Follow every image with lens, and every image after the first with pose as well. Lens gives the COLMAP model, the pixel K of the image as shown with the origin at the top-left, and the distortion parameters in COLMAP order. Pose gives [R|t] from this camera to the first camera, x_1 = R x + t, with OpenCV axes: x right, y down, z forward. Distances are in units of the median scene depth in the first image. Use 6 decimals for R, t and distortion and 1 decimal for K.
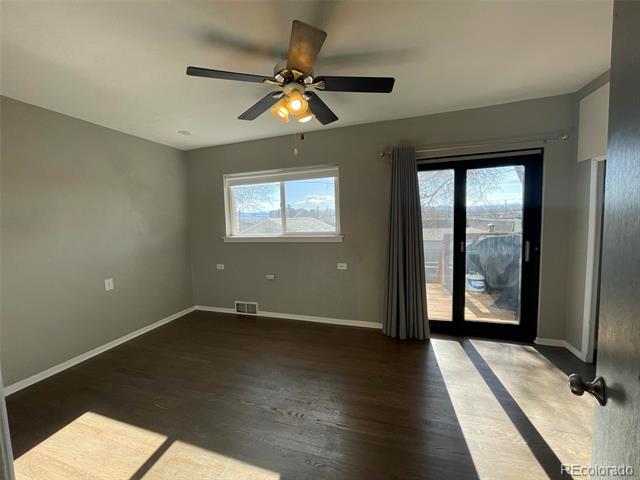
lens RADIAL K [[257.0, 0, 316.3], [0, 257.0, 240.9], [0, 0, 1]] dist [-0.001856, -0.000258]
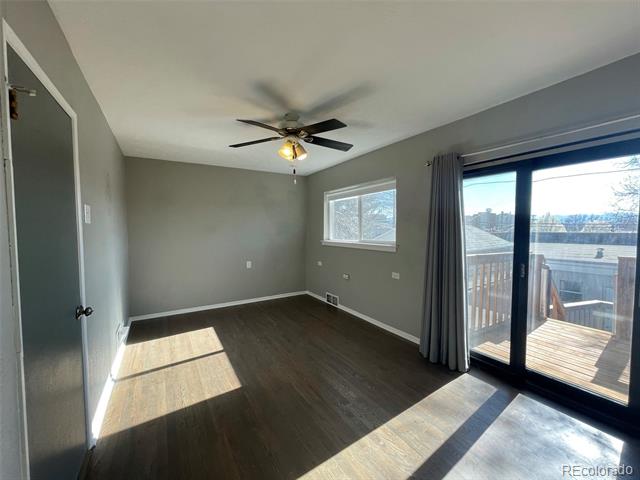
lens RADIAL K [[257.0, 0, 316.3], [0, 257.0, 240.9], [0, 0, 1]] dist [-0.001856, -0.000258]
pose [[0.757234, 0.060305, -0.650354, 0.573818], [-0.073048, 0.997301, 0.007423, -0.026569], [0.649046, 0.041886, 0.759595, 0.012030]]
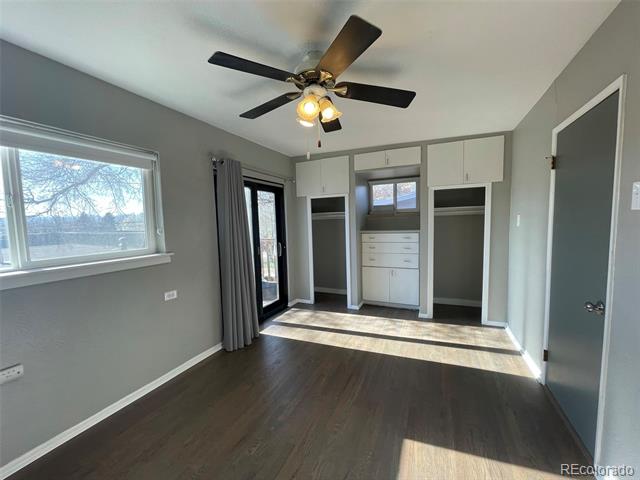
lens RADIAL K [[257.0, 0, 316.3], [0, 257.0, 240.9], [0, 0, 1]] dist [-0.001856, -0.000258]
pose [[0.125938, -0.048812, 0.990836, -0.617161], [0.102743, 0.994059, 0.035912, -0.041715], [-0.986703, 0.097279, 0.130205, 0.537305]]
